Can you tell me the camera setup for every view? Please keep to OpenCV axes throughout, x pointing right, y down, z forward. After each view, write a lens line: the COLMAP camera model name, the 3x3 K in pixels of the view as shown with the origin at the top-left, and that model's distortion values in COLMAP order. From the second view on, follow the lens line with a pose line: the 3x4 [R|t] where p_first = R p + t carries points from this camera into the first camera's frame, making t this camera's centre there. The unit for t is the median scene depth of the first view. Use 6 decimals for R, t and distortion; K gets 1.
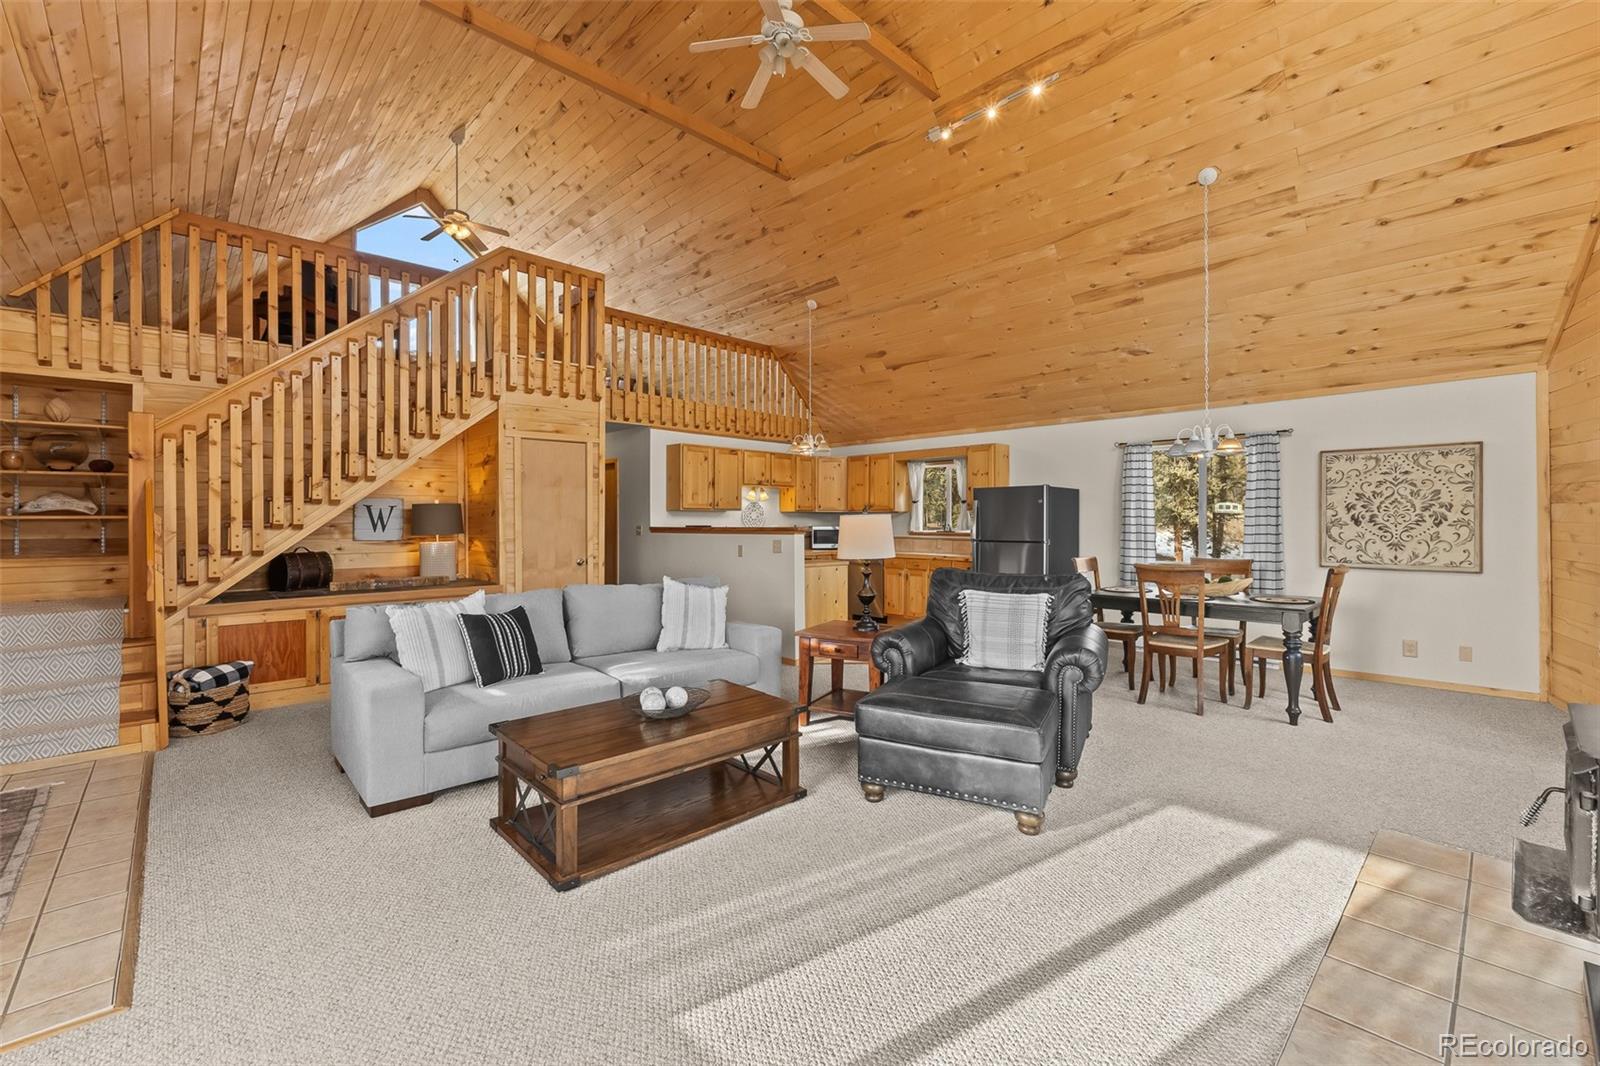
lens RADIAL K [[675.9, 0, 800.0], [0, 675.9, 533.0], [0, 0, 1]] dist [-0.002013, -0.000116]
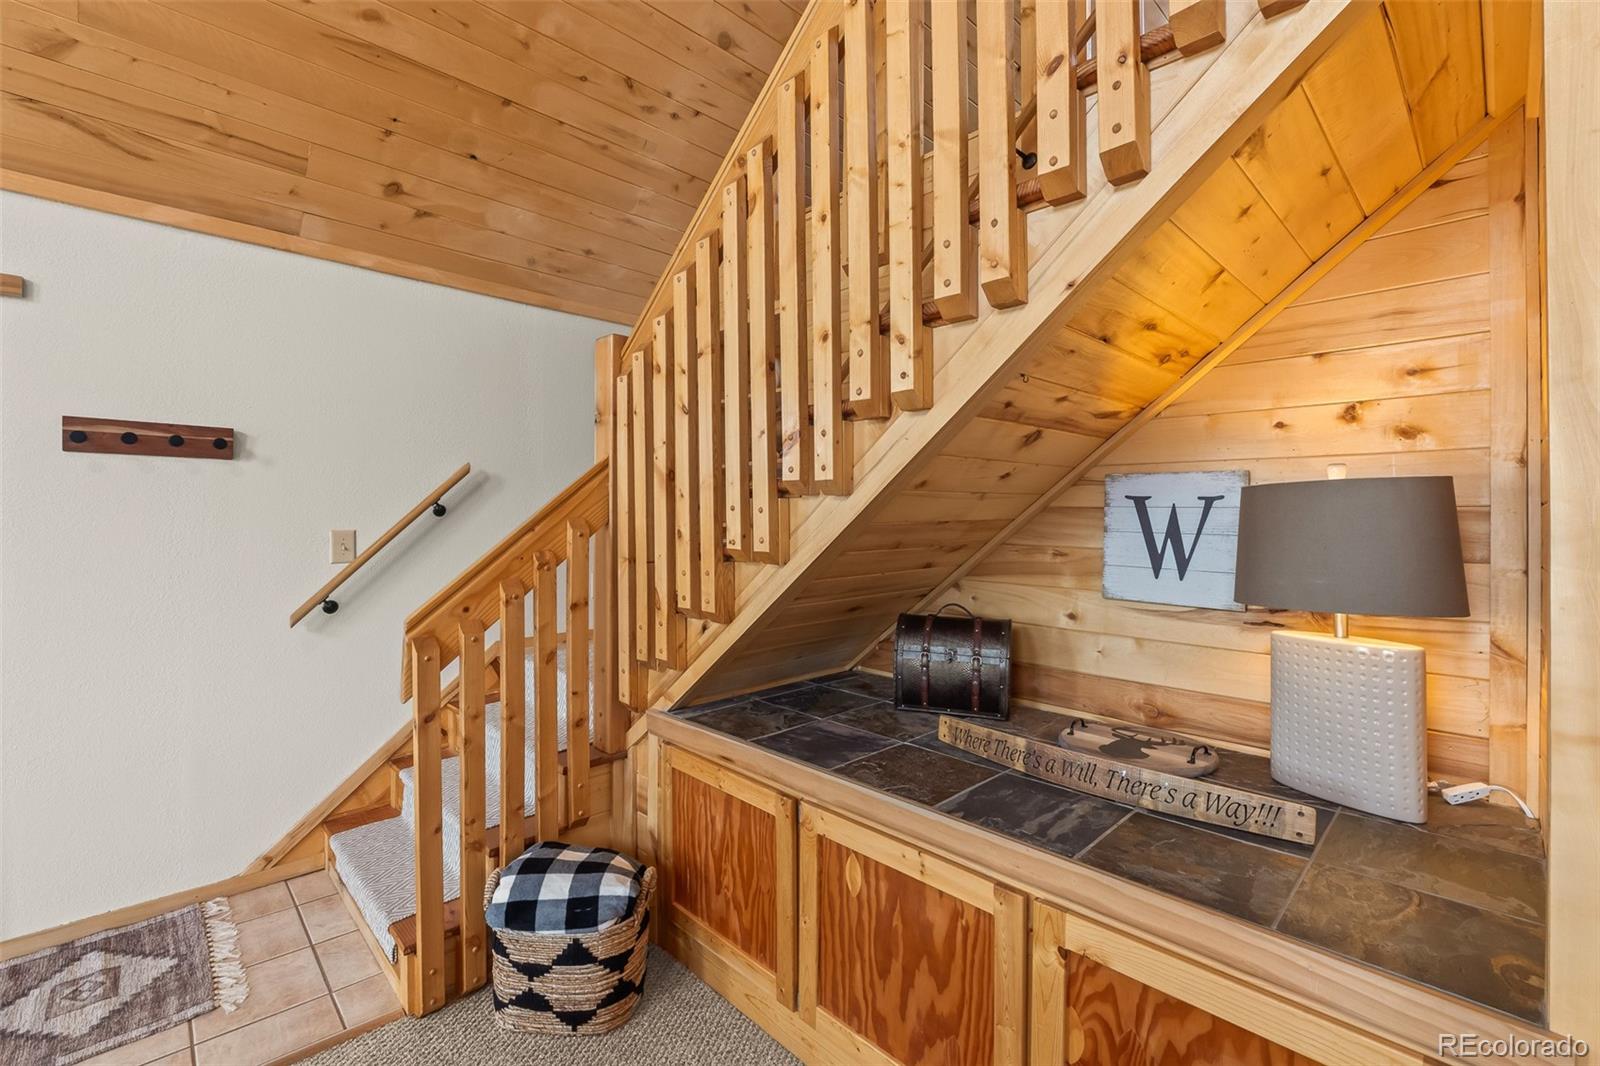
lens RADIAL K [[694.0, 0, 800.9], [0, 694.0, 512.9], [0, 0, 1]] dist [-0.001096, -0.000104]
pose [[0.009707, -0.001764, -0.999951, -0.369362], [-0.025297, 0.999678, -0.002009, -0.034739], [0.999633, 0.025315, 0.009660, 1.028857]]
